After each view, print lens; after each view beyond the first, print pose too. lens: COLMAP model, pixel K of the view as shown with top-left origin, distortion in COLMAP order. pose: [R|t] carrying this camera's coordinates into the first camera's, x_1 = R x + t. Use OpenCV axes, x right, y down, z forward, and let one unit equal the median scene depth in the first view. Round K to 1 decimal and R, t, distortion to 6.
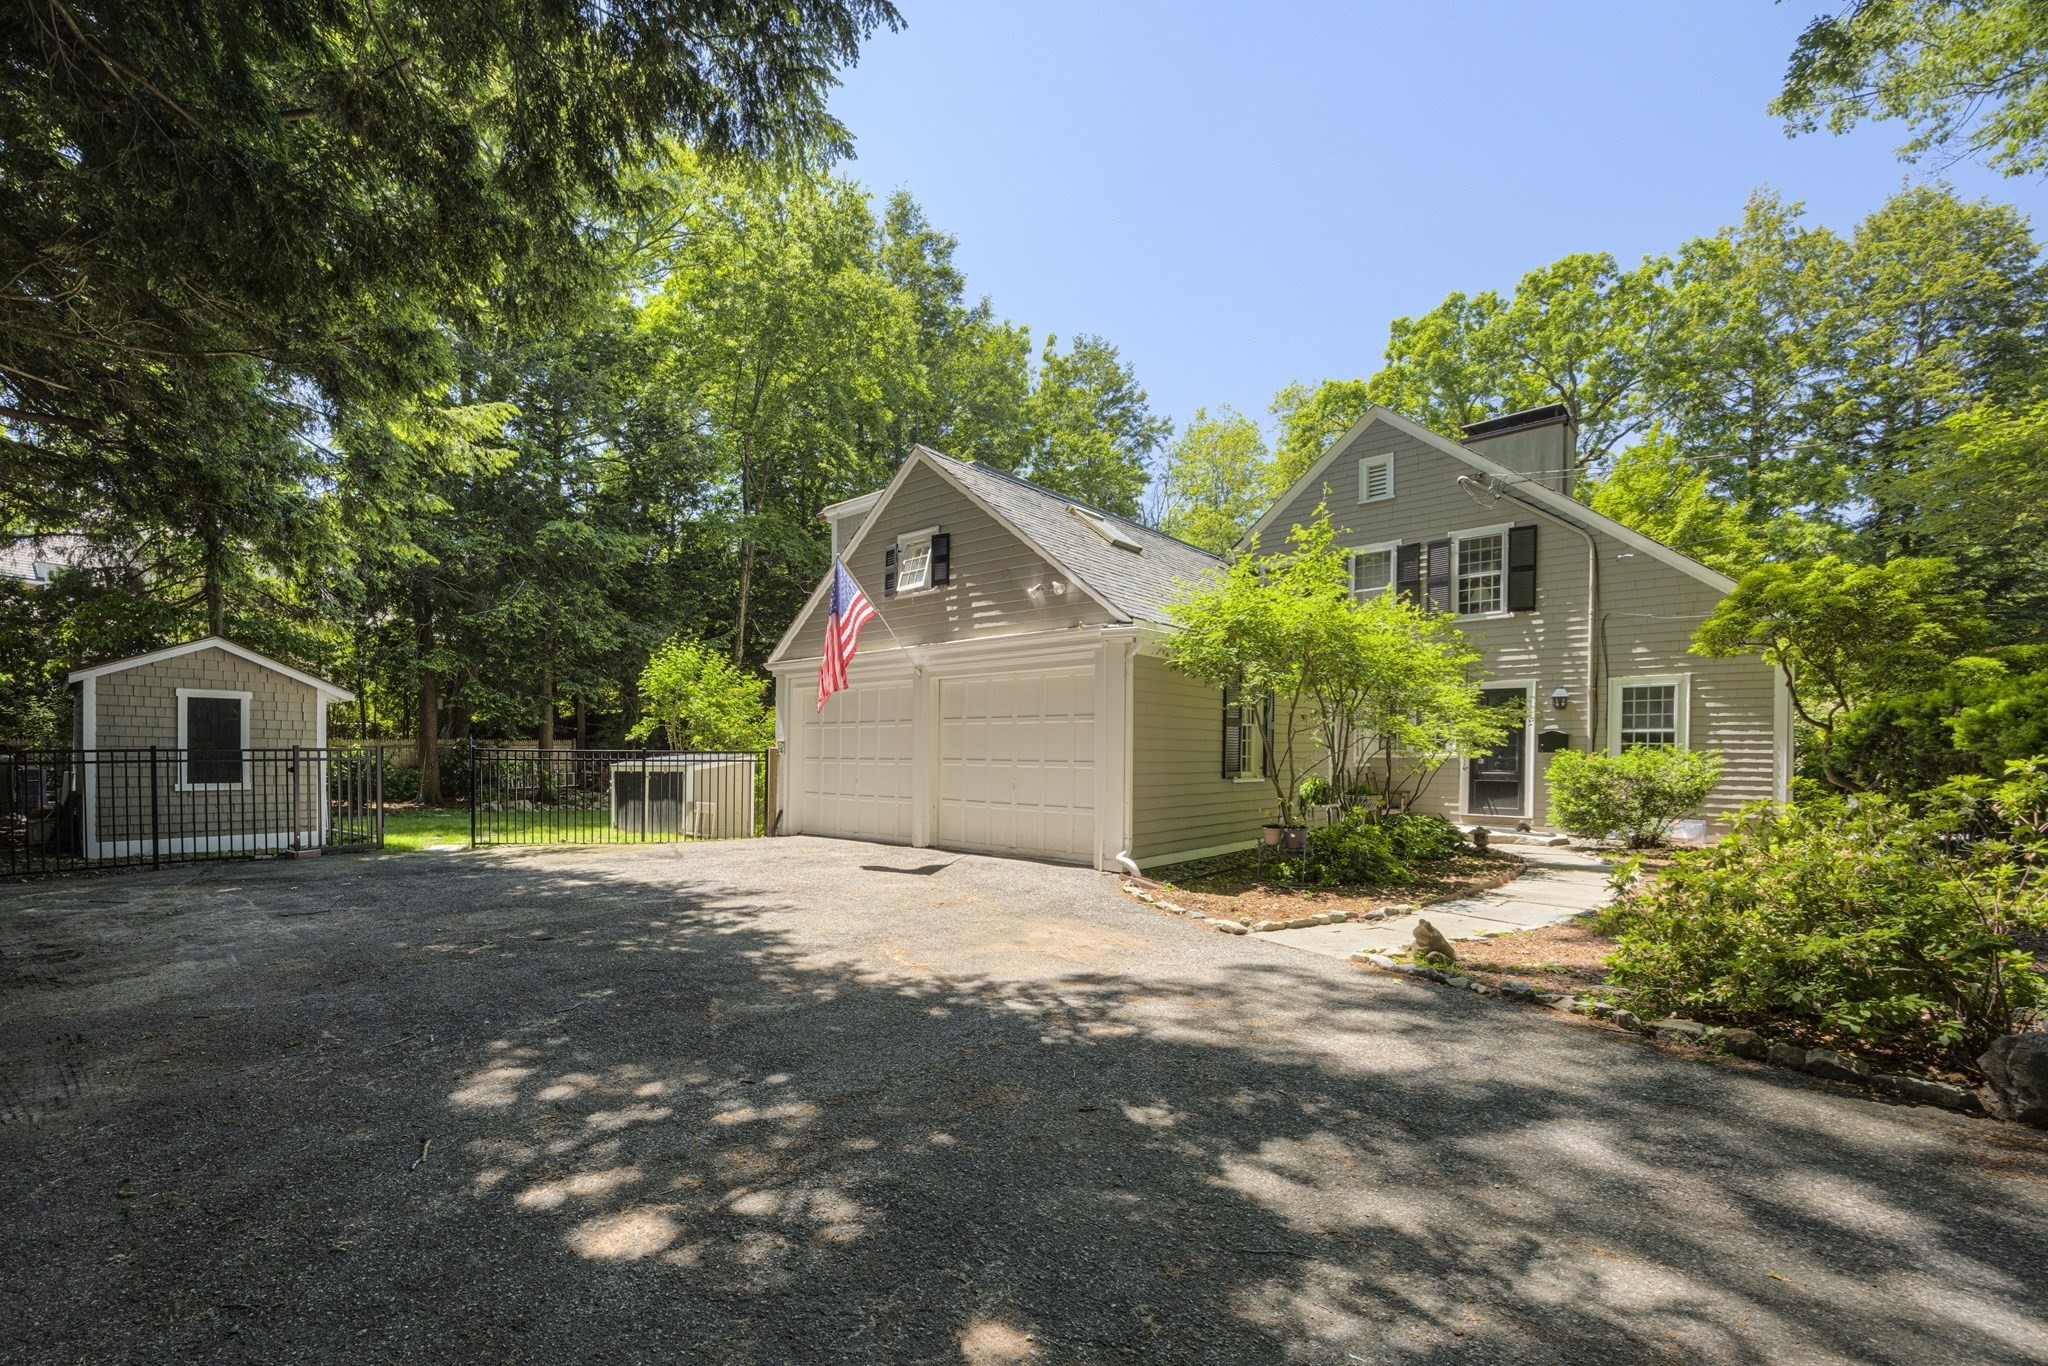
lens RADIAL K [[807.0, 0, 957.8], [0, 807.0, 766.1], [0, 0, 1]] dist [-0.001280, -0.000648]
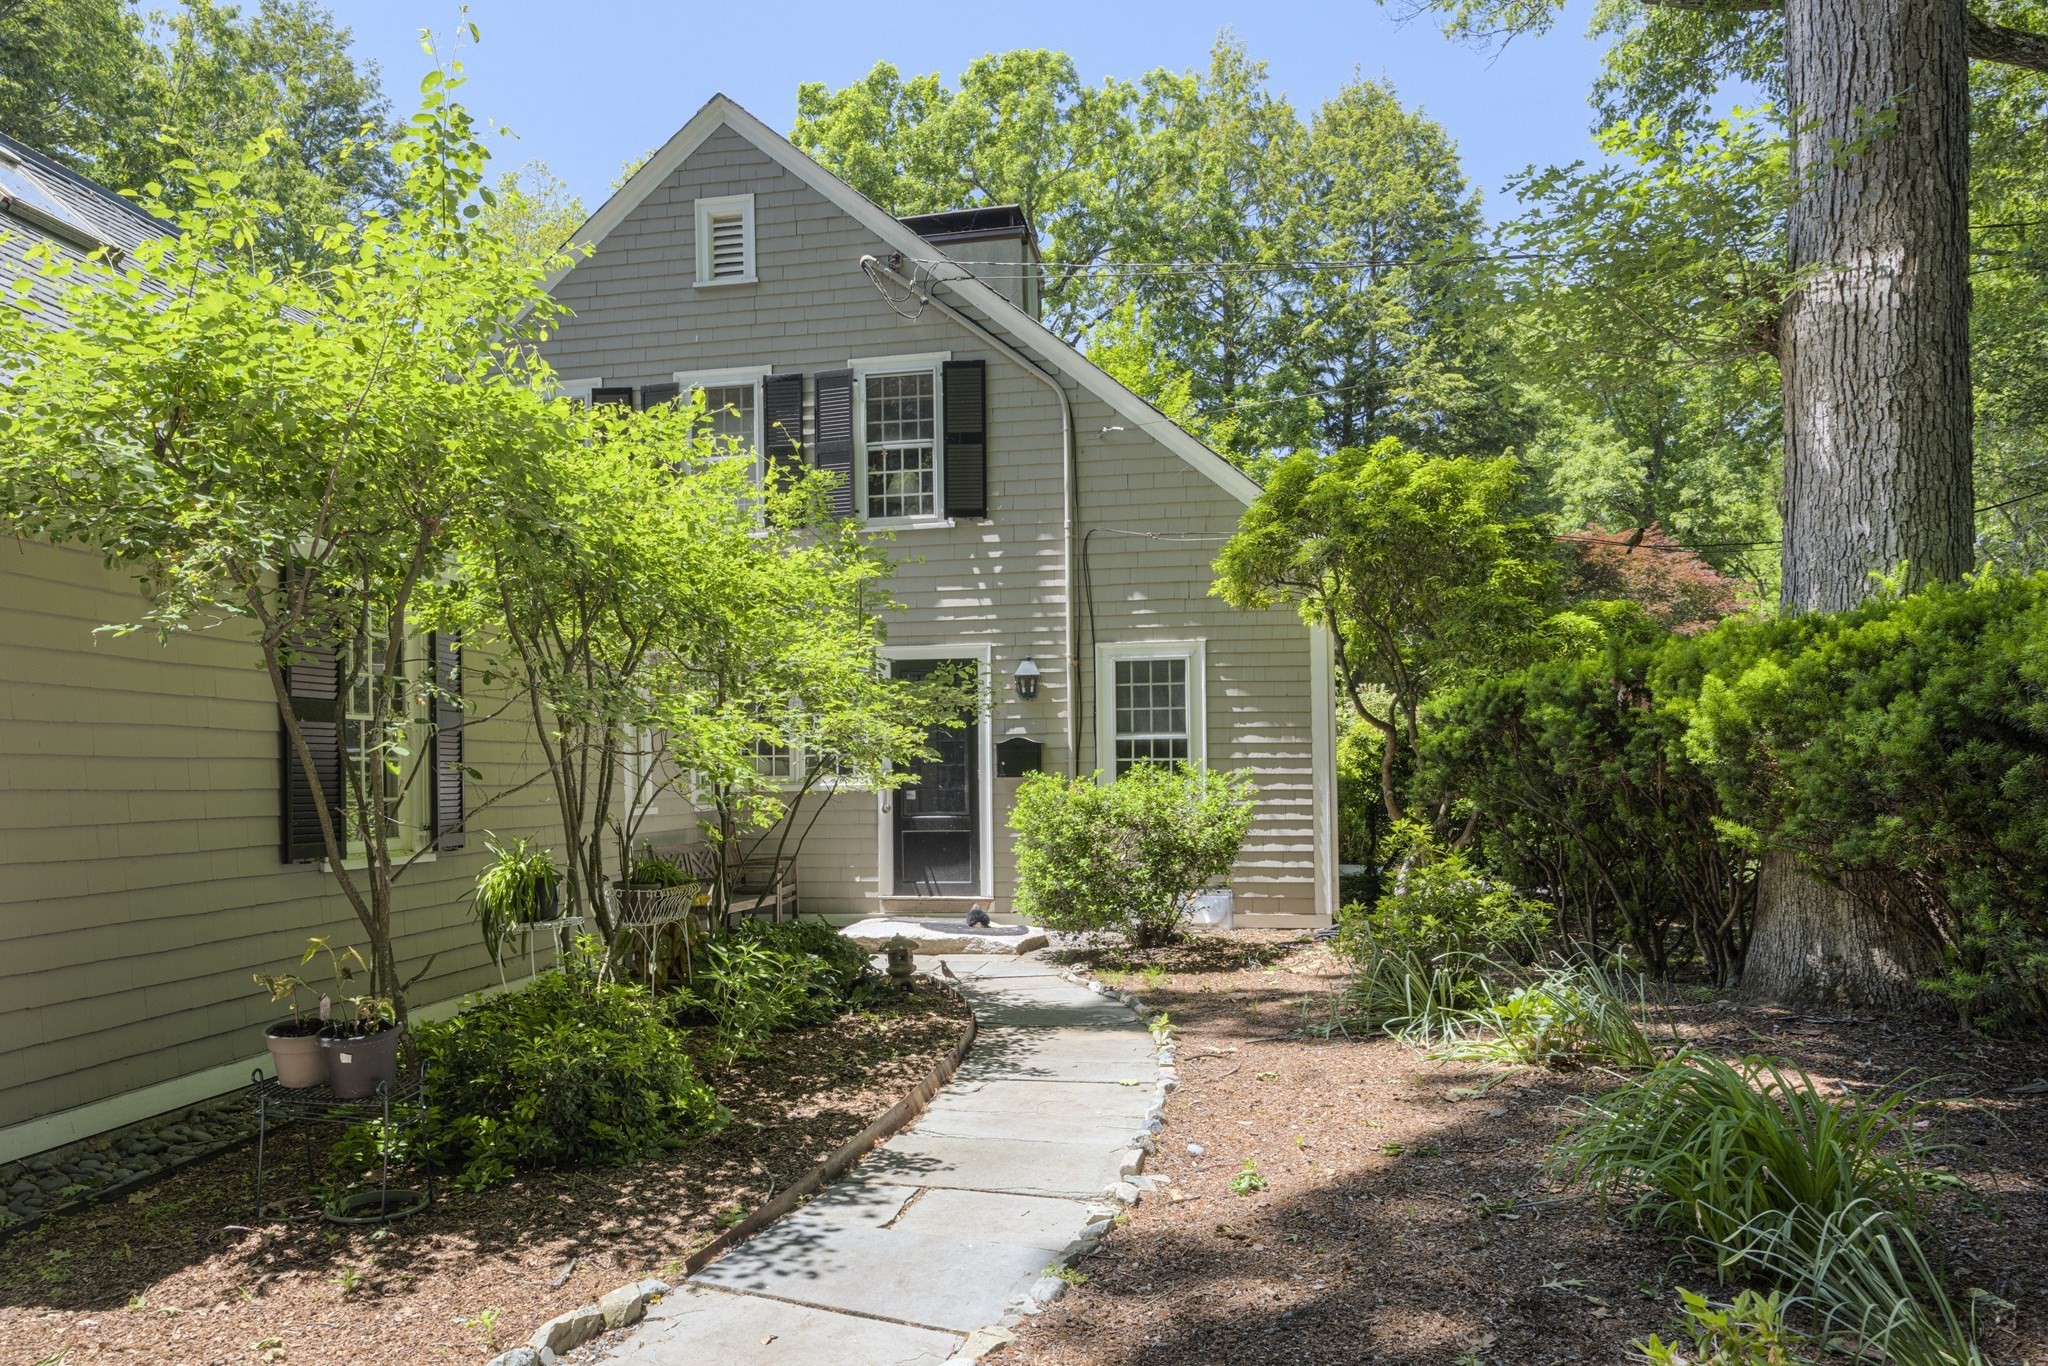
lens RADIAL K [[1303.1, 0, 1023.0], [0, 1303.1, 685.6], [0, 0, 1]] dist [0.007580, 0.001063]
pose [[0.805771, 0.027647, 0.591581, 0.211722], [0.026029, 0.996291, -0.082015, -0.006086], [-0.591655, 0.081483, 0.802063, 0.279446]]
